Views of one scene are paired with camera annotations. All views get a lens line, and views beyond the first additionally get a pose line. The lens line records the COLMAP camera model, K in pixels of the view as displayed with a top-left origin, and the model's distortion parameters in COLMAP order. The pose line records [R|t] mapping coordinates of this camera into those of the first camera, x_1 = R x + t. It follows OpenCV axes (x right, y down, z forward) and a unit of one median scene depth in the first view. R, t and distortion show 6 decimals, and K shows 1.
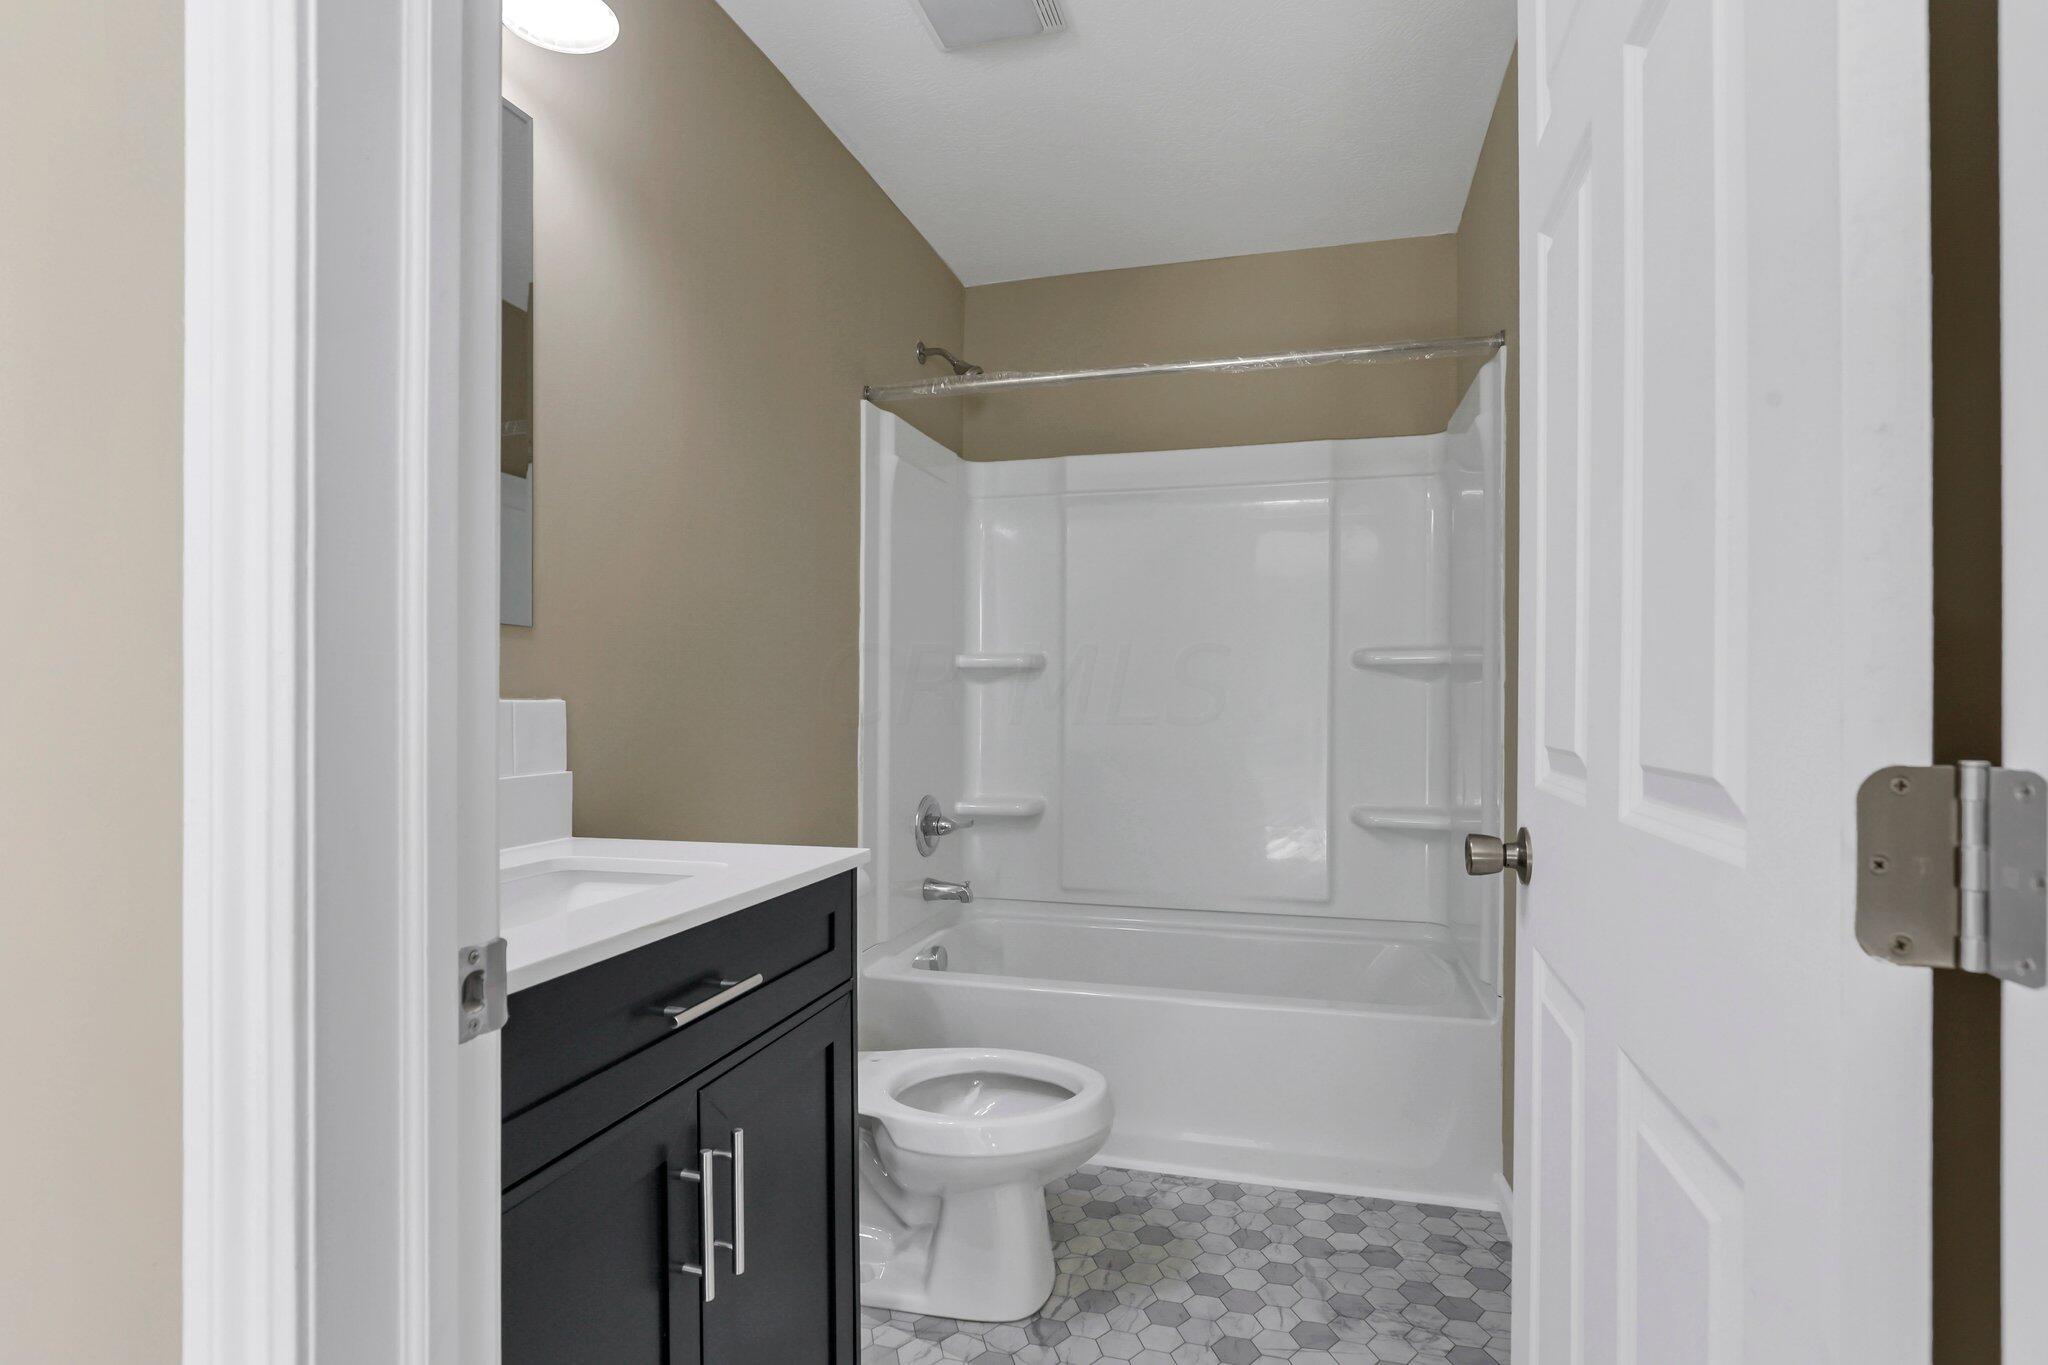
lens RADIAL K [[982.3, 0, 1024.0], [0, 982.3, 682.5], [0, 0, 1]] dist [-0.029111, 0.002014]
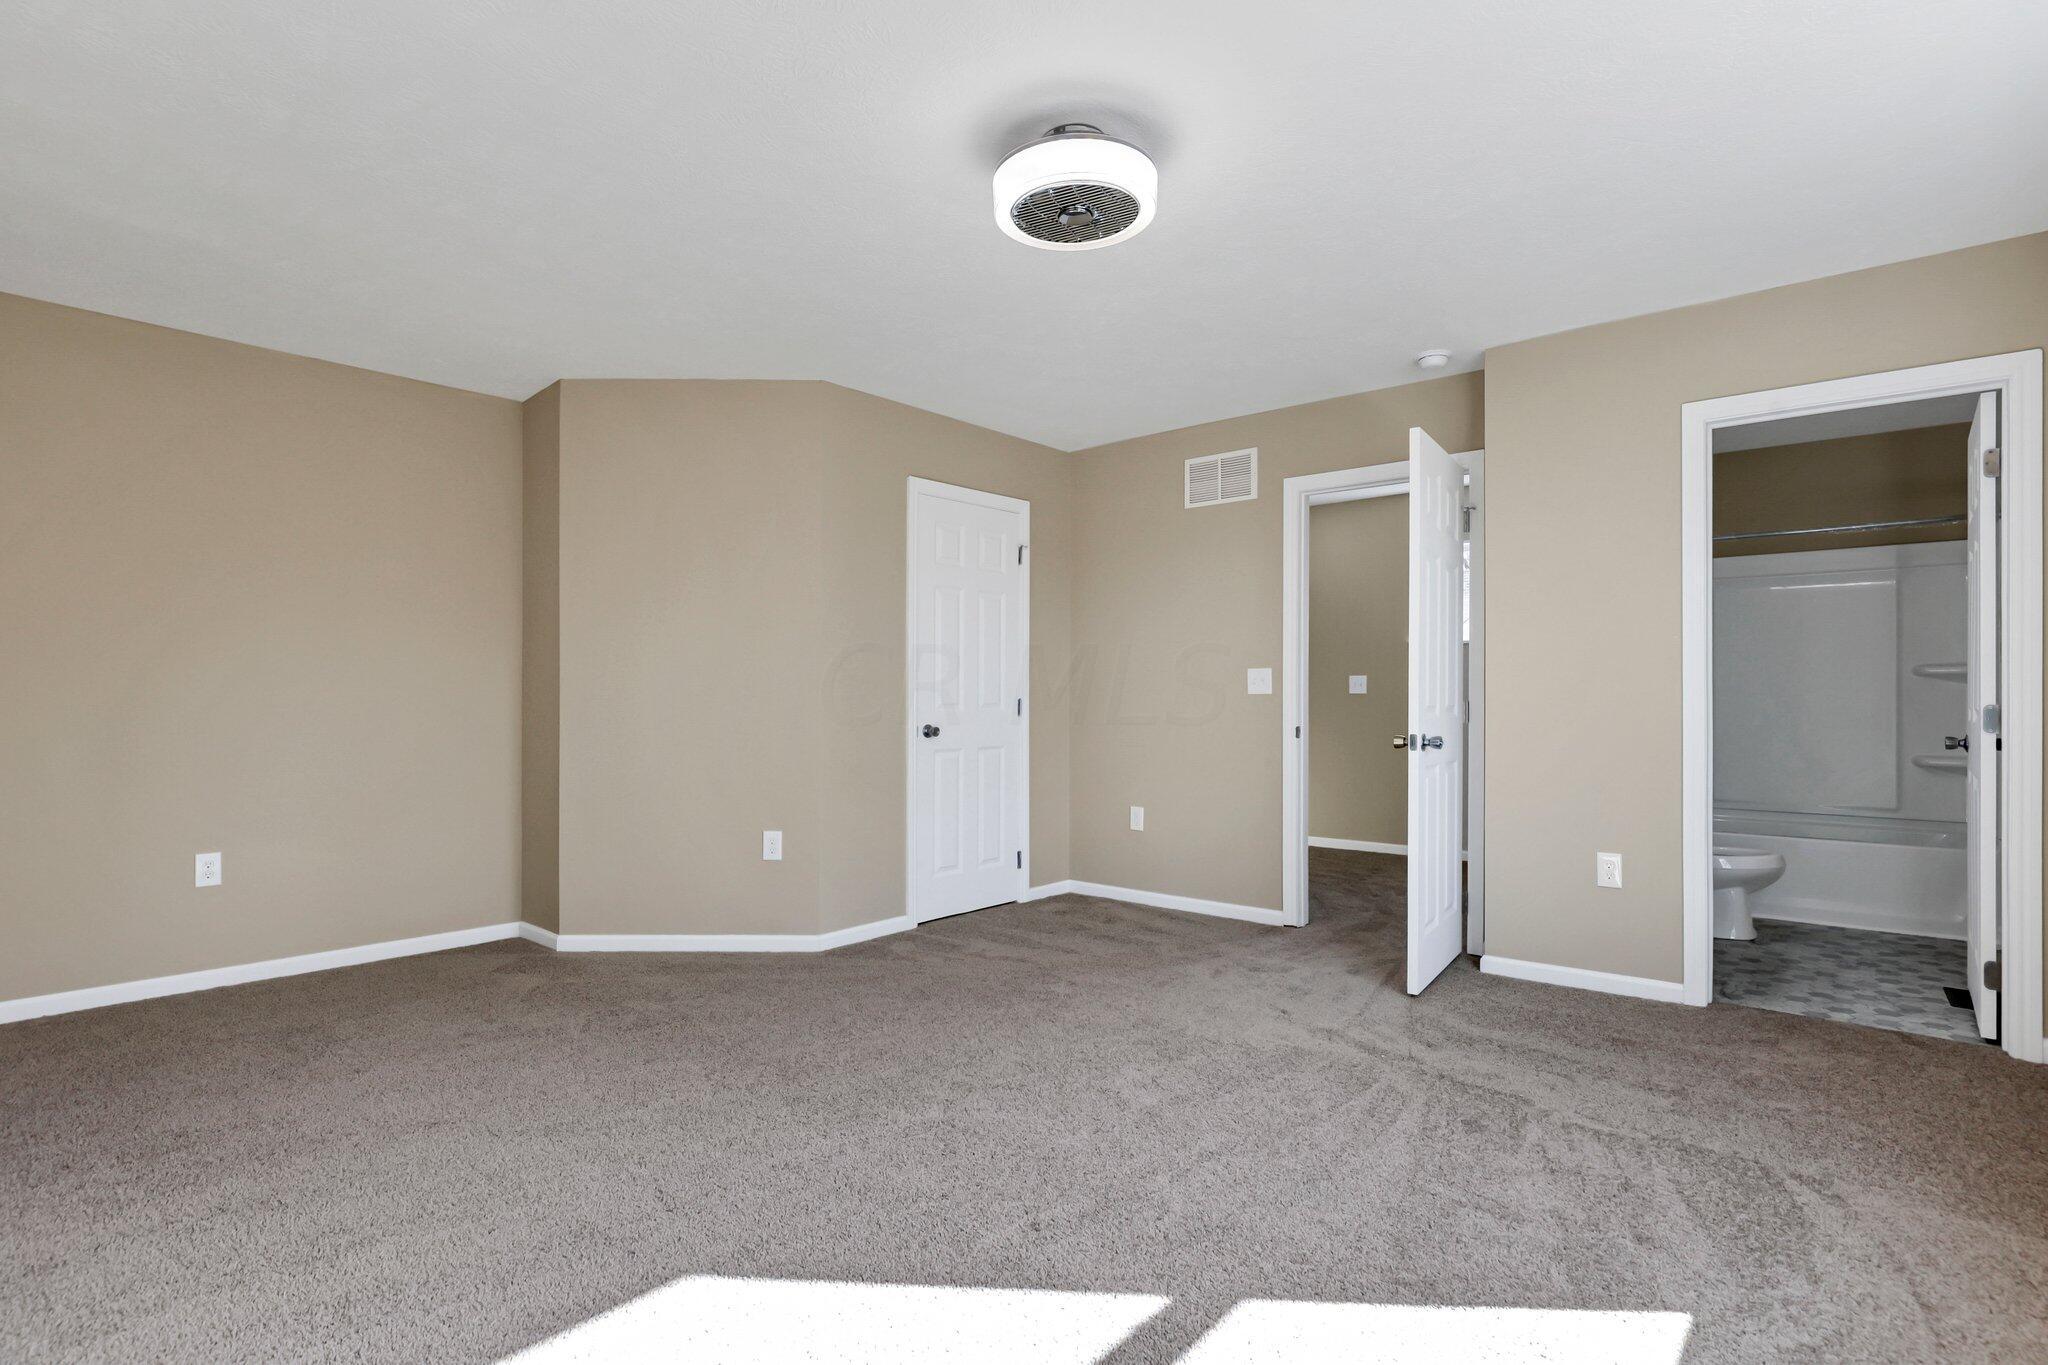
lens RADIAL K [[982.3, 0, 1024.0], [0, 982.3, 682.5], [0, 0, 1]] dist [-0.029111, 0.002014]
pose [[0.906045, -0.006643, -0.423128, -0.390164], [0.004876, 0.999974, -0.005259, -0.001476], [0.423152, 0.002702, 0.906055, -1.263478]]
